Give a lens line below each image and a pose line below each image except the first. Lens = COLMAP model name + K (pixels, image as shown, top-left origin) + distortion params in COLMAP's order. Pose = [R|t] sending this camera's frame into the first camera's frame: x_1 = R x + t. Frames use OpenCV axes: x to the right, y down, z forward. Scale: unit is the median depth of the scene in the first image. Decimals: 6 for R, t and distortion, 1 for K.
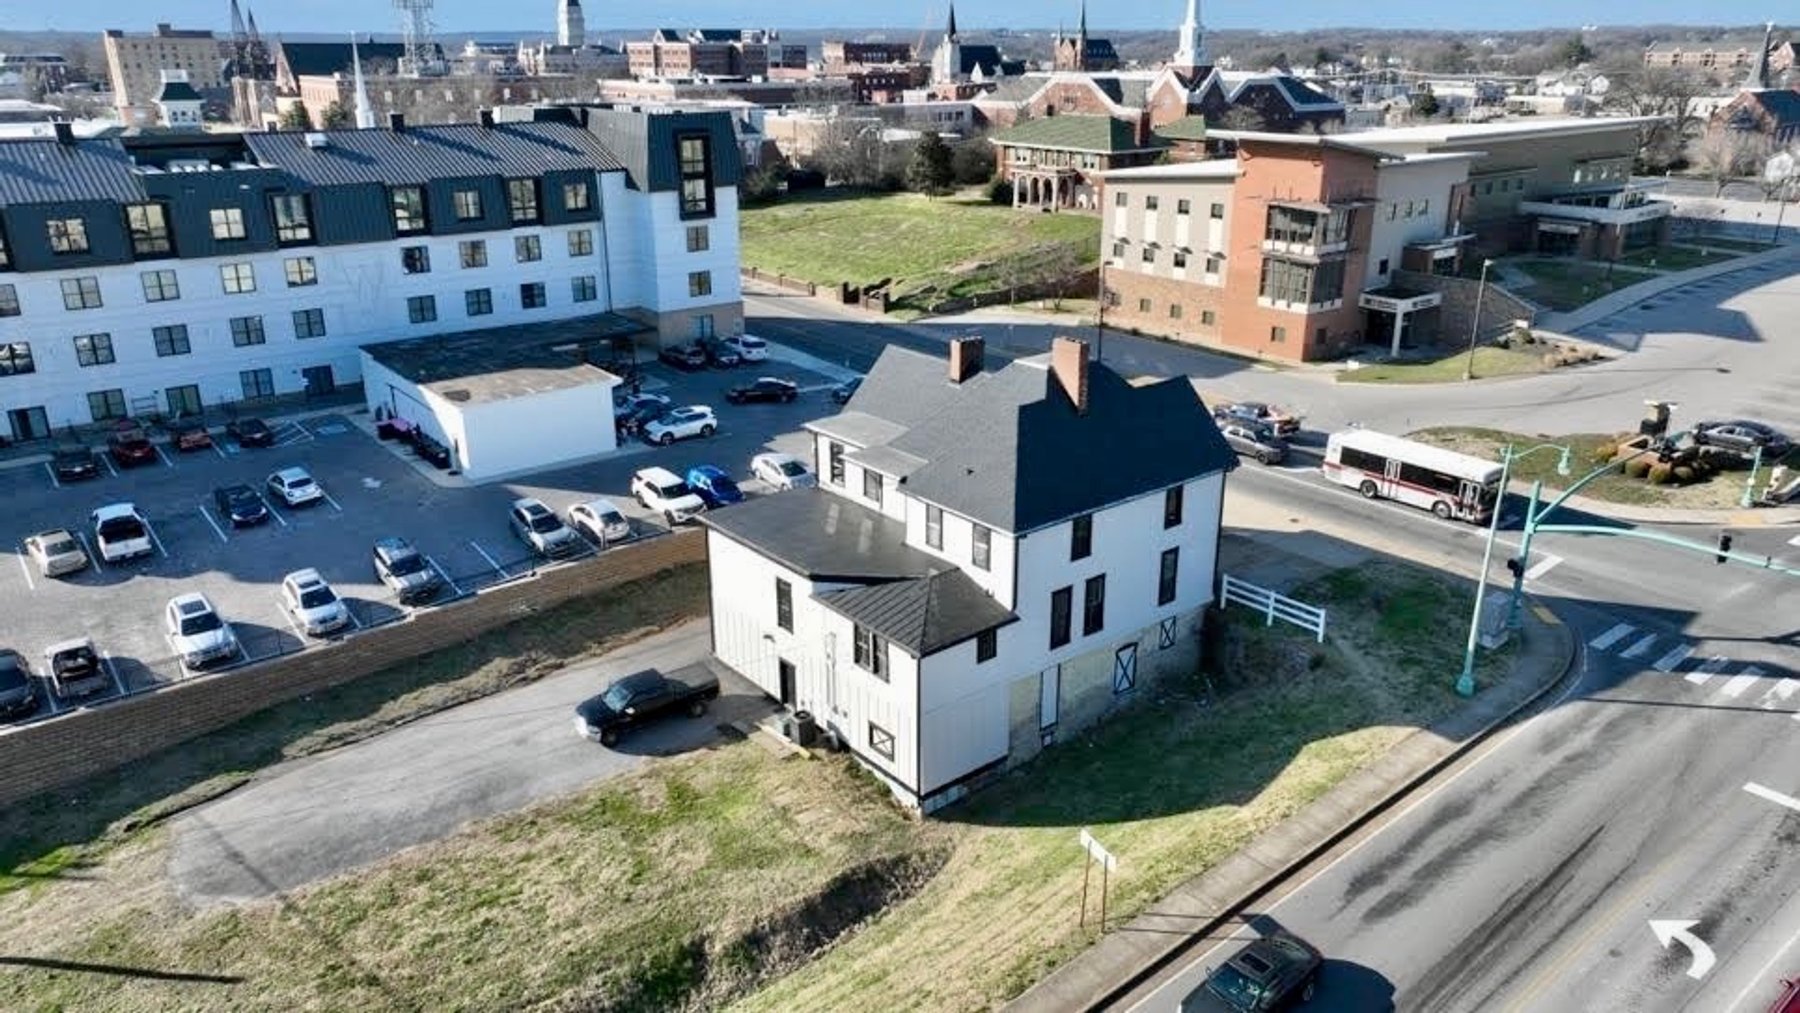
lens RADIAL K [[1259.9, 0, 907.6], [0, 1259.9, 504.8], [0, 0, 1]] dist [0.002332, 0.007258]
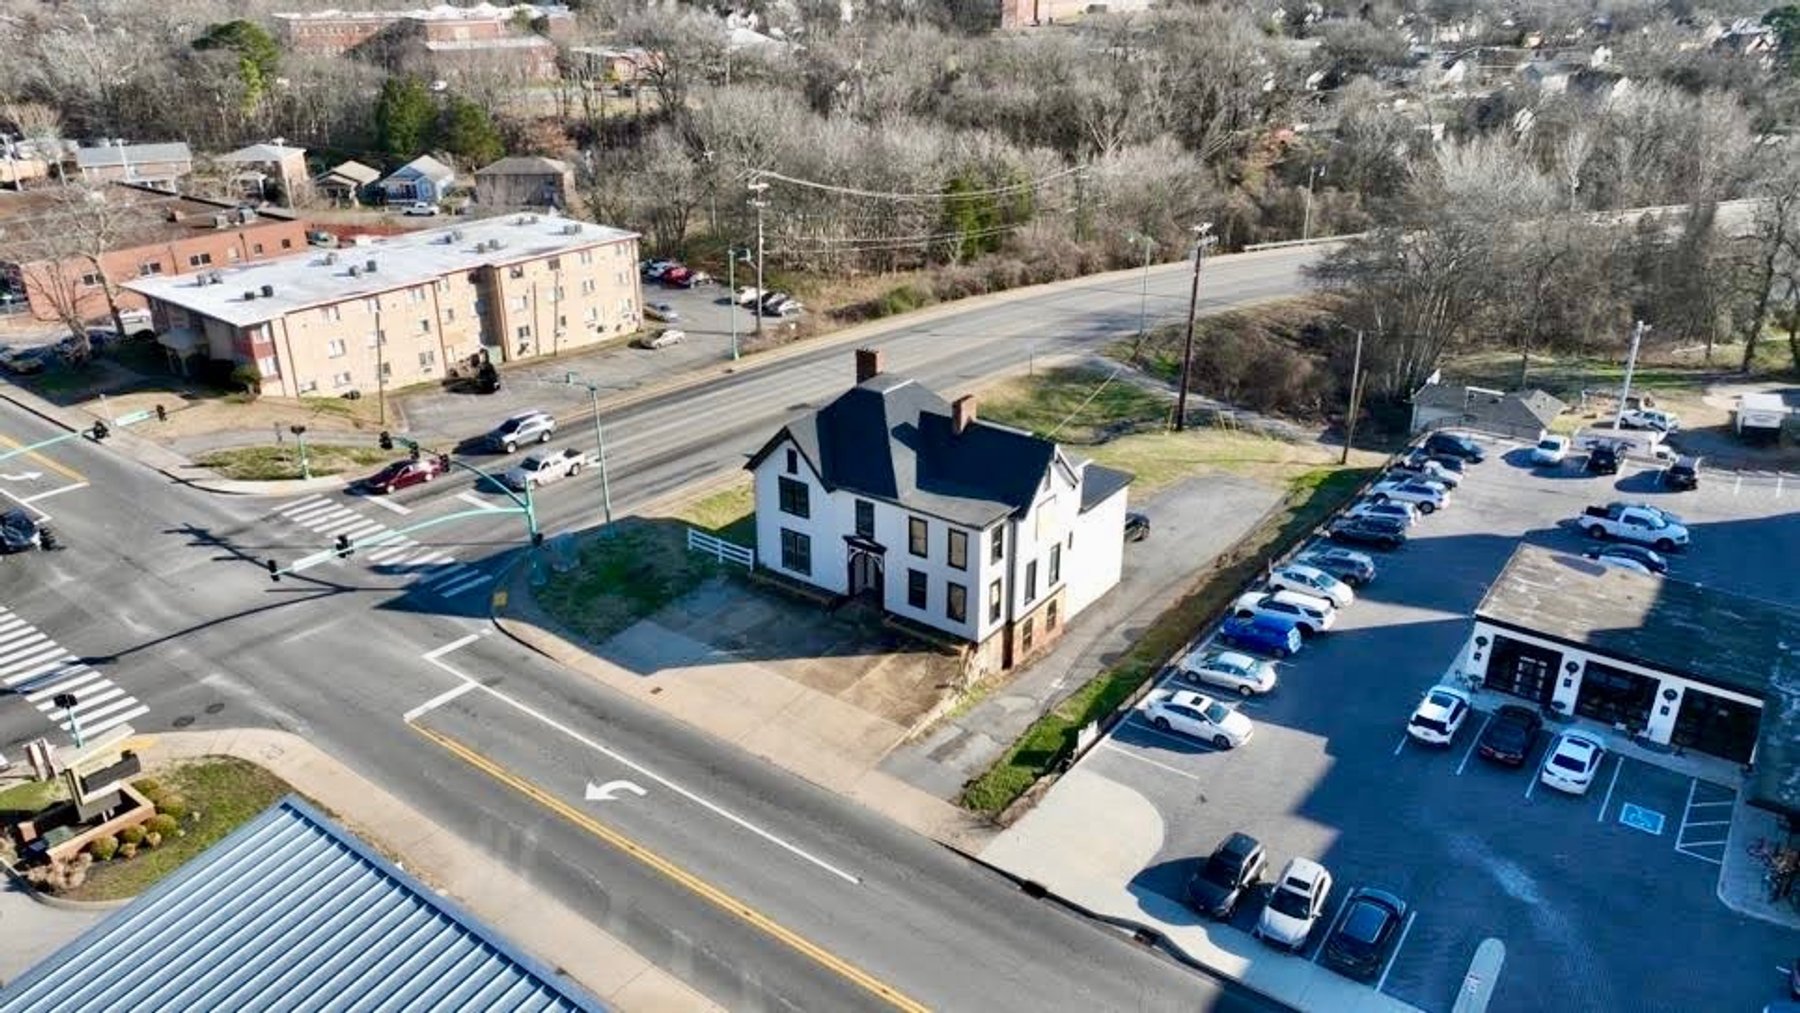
lens RADIAL K [[1259.9, 0, 905.2], [0, 1259.9, 495.2], [0, 0, 1]] dist [0.002332, 0.007258]
pose [[-0.966381, 0.100271, -0.236754, 0.267785], [-0.091297, 0.726988, 0.680554, -0.593257], [0.240357, 0.679290, -0.693393, 1.272207]]
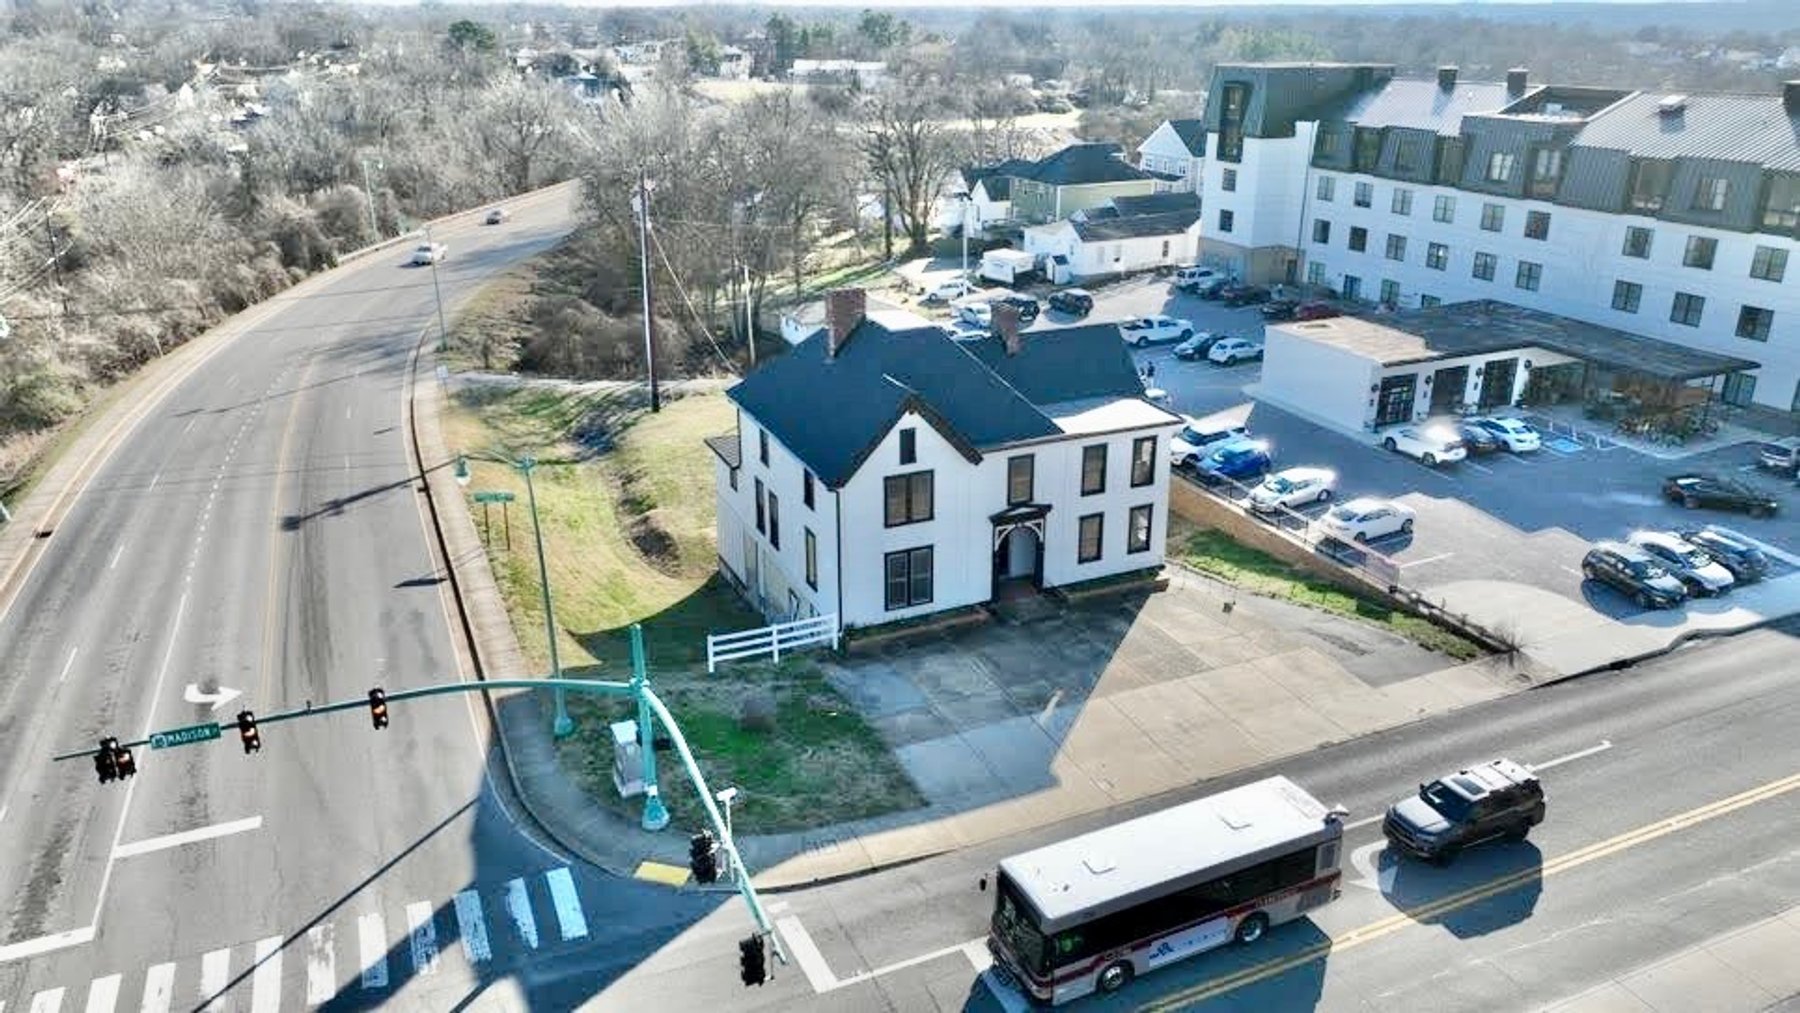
lens RADIAL K [[1259.9, 0, 906.0], [0, 1259.9, 500.6], [0, 0, 1]] dist [0.002332, 0.007258]
pose [[-0.252371, 0.350711, -0.901837, 0.662681], [-0.333537, 0.843359, 0.421307, -0.260294], [0.908329, 0.407122, -0.095865, 0.732021]]
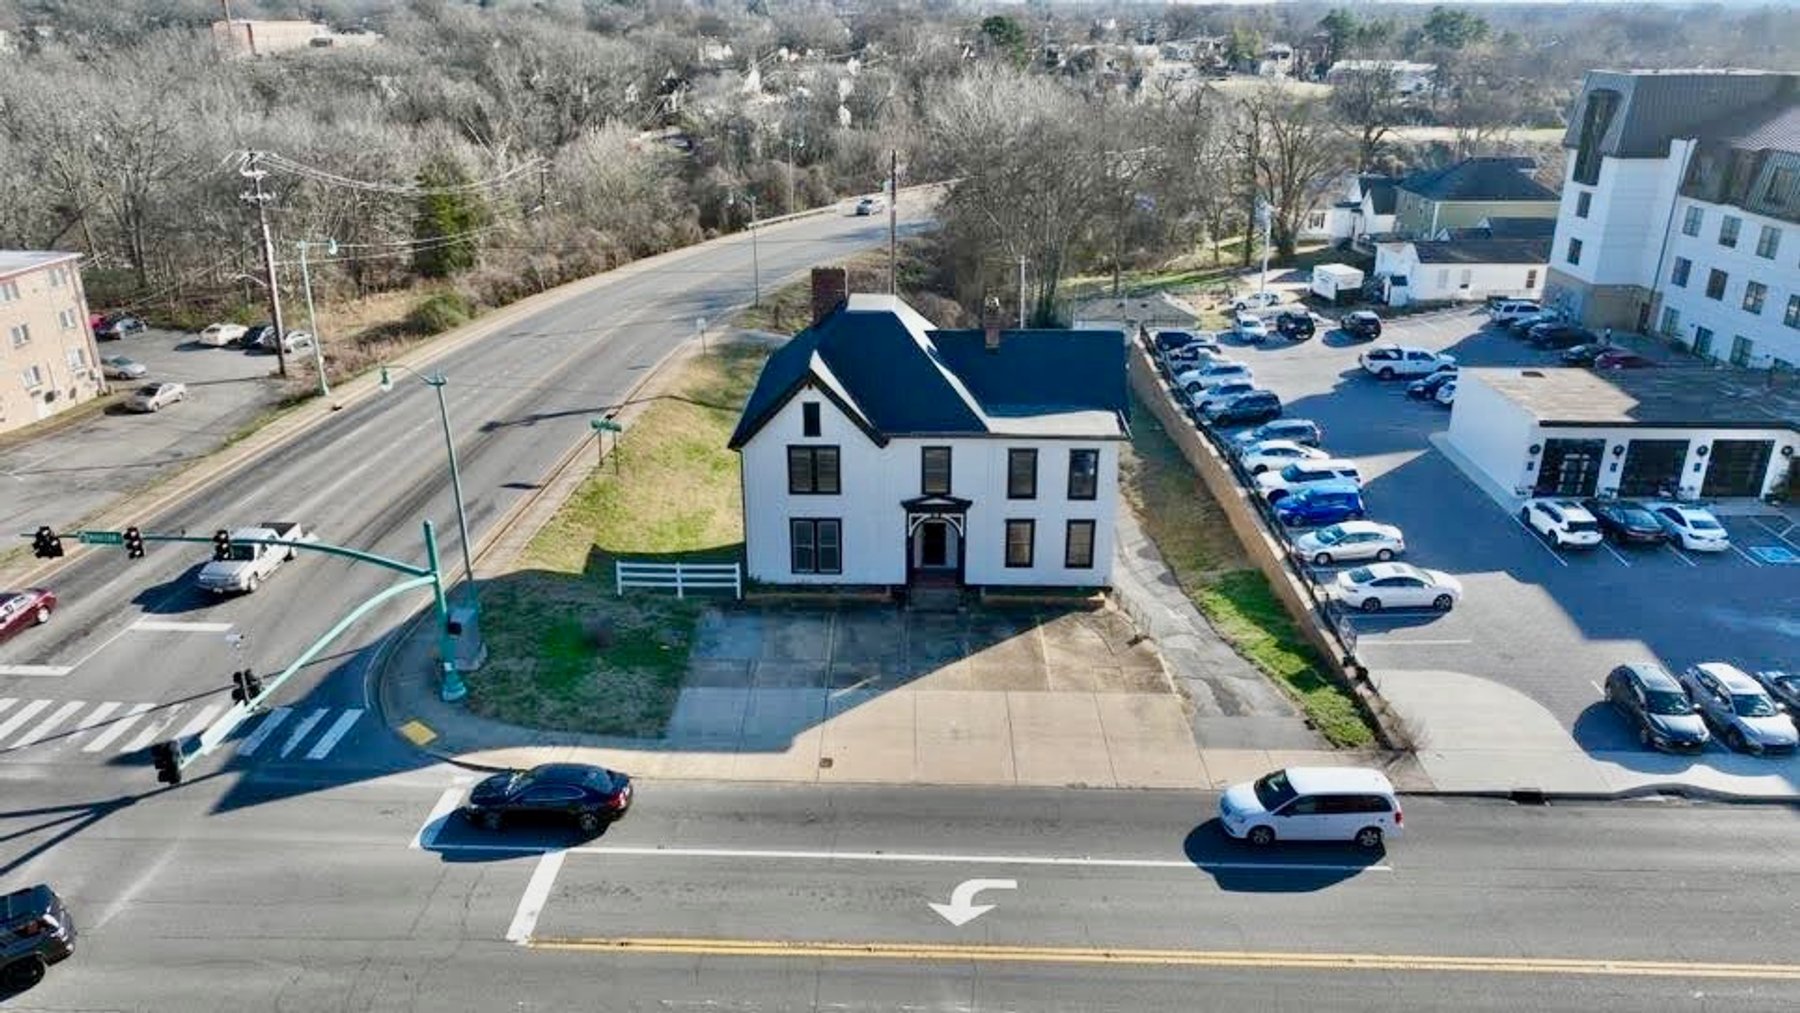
lens RADIAL K [[1259.9, 0, 906.1], [0, 1259.9, 500.5], [0, 0, 1]] dist [0.002332, 0.007258]
pose [[-0.645236, 0.276803, -0.712075, 0.548491], [-0.266797, 0.791735, 0.549523, -0.351300], [0.715884, 0.544552, -0.437005, 0.981953]]
